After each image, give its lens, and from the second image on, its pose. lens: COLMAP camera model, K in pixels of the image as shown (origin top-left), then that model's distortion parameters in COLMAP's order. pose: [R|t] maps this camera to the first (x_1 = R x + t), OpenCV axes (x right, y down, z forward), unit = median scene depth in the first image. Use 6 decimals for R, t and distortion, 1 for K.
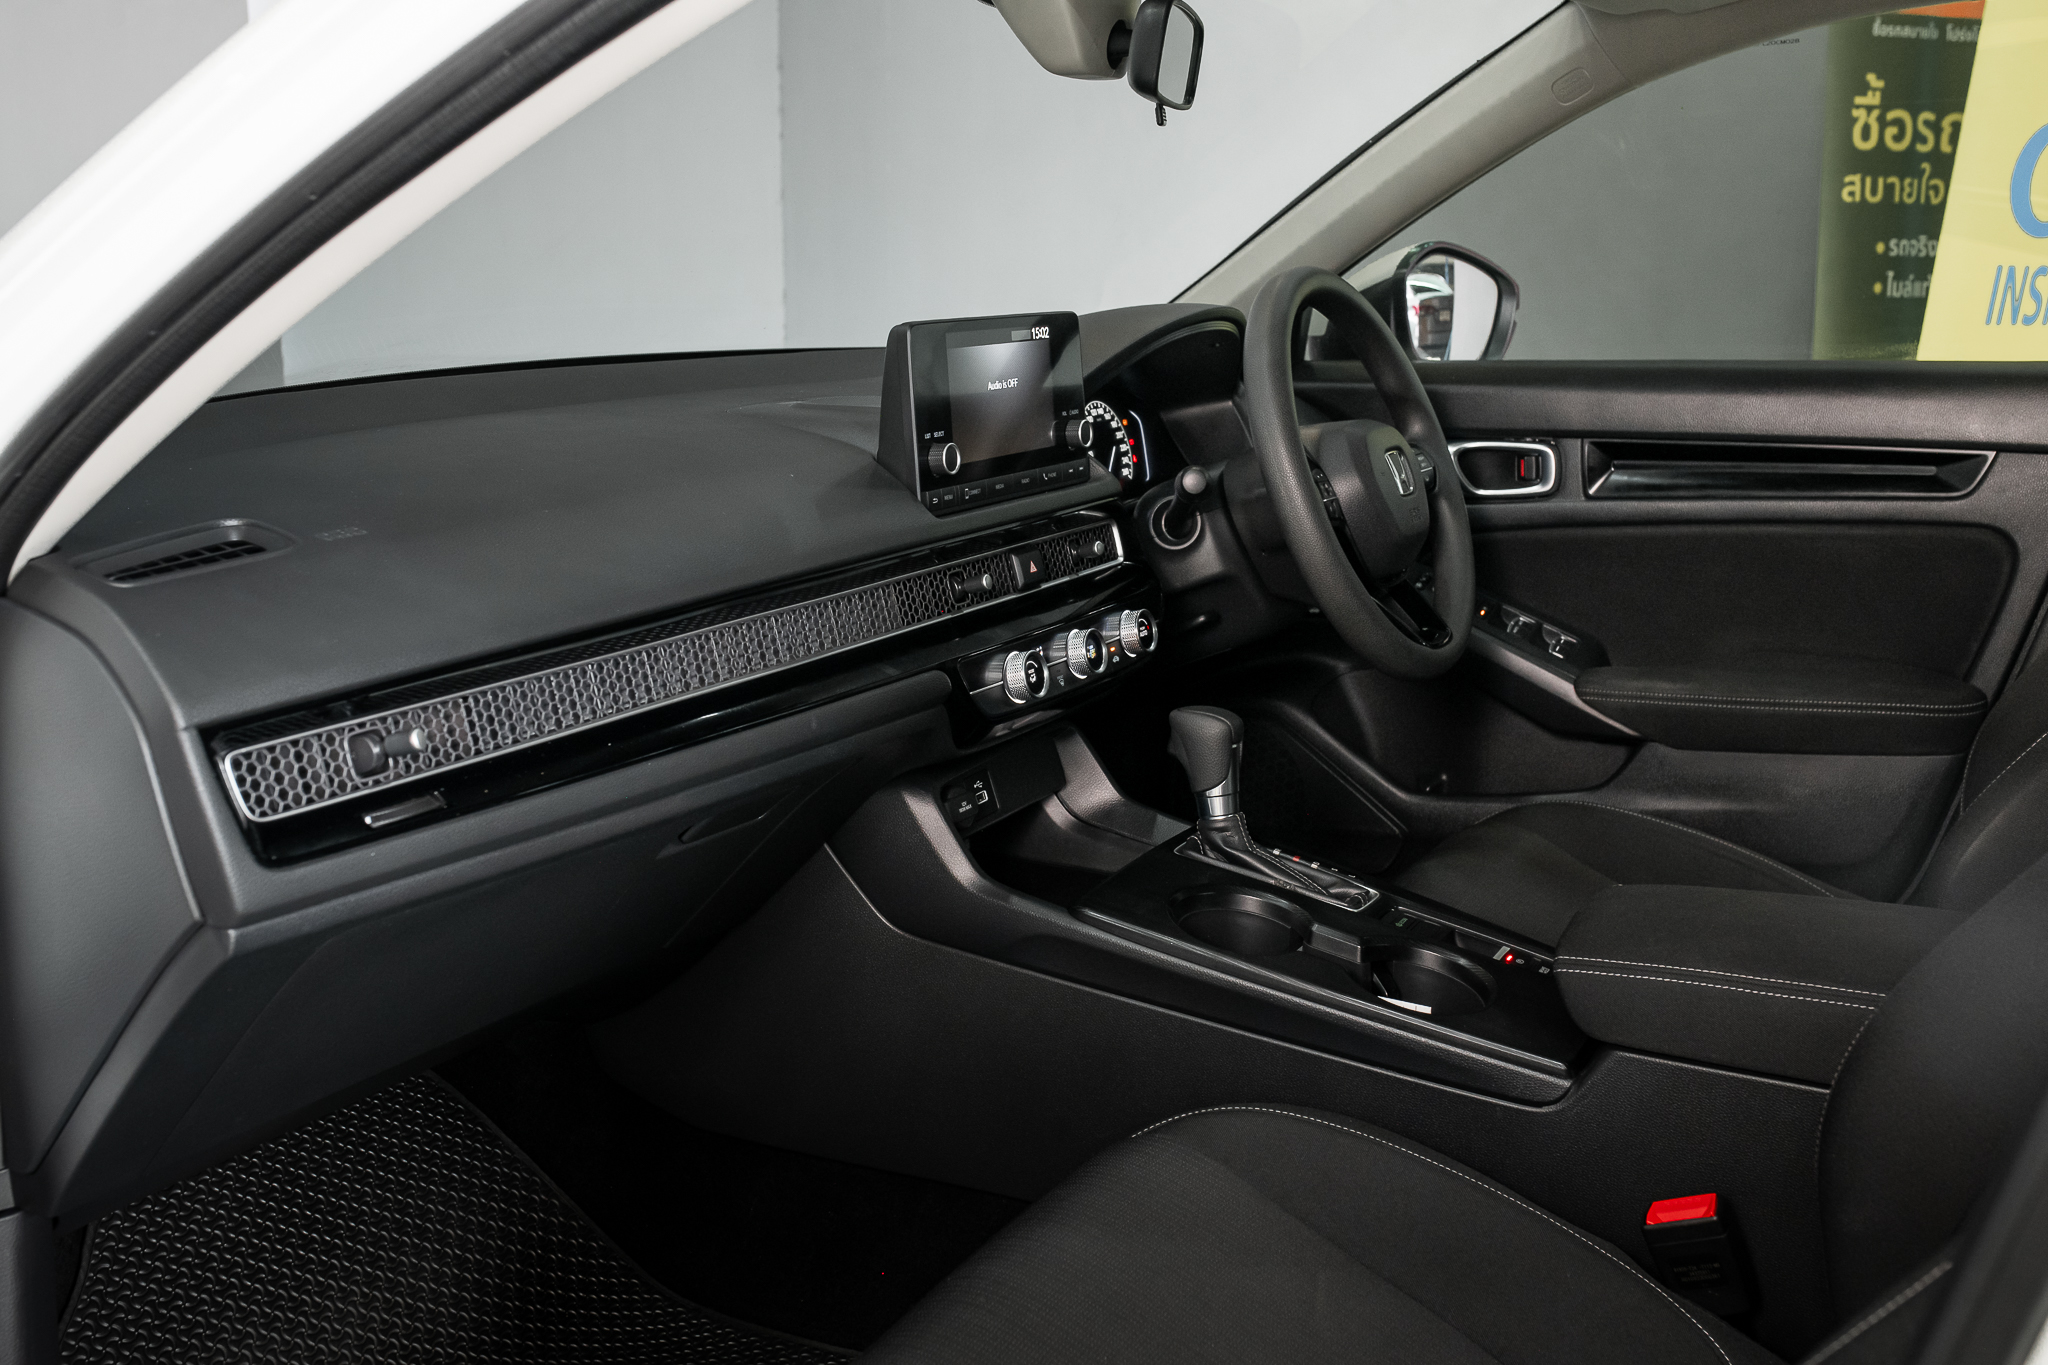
lens RADIAL K [[2059.6, 0, 1024.0], [0, 2059.6, 682.5], [0, 0, 1]] dist [-0.013879, 0.018396]
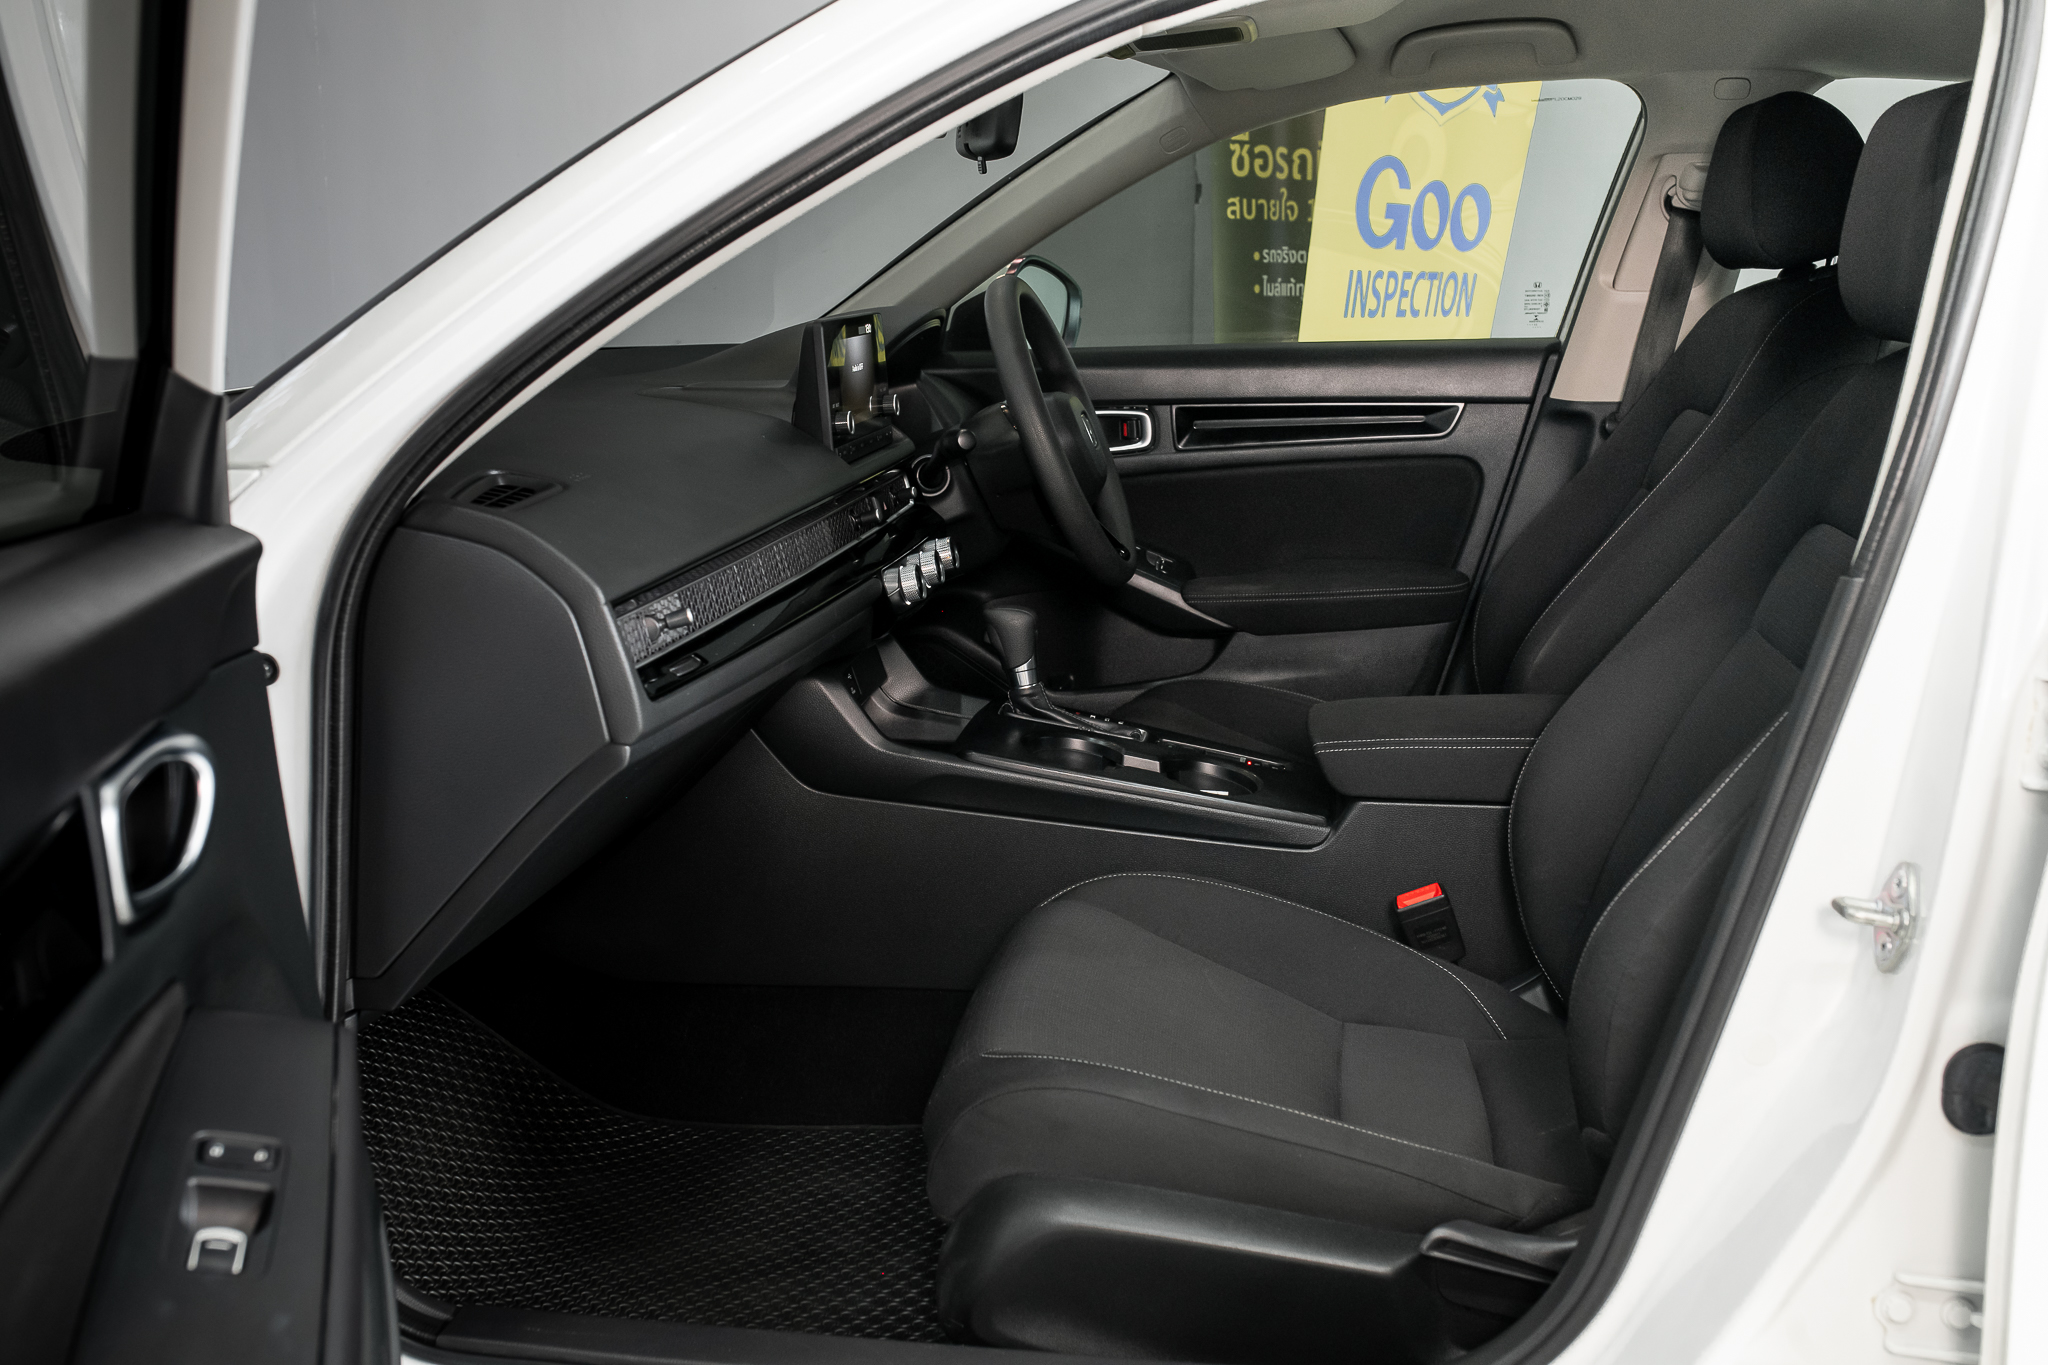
lens RADIAL K [[2110.6, 0, 1044.5], [0, 2110.6, 691.0], [0, 0, 1]] dist [-0.016843, 0.022573]
pose [[0.929791, -0.077725, 0.359789, -0.299071], [0.079208, 0.996801, 0.010644, 0.041864], [-0.359466, 0.018602, 0.932973, -0.218613]]
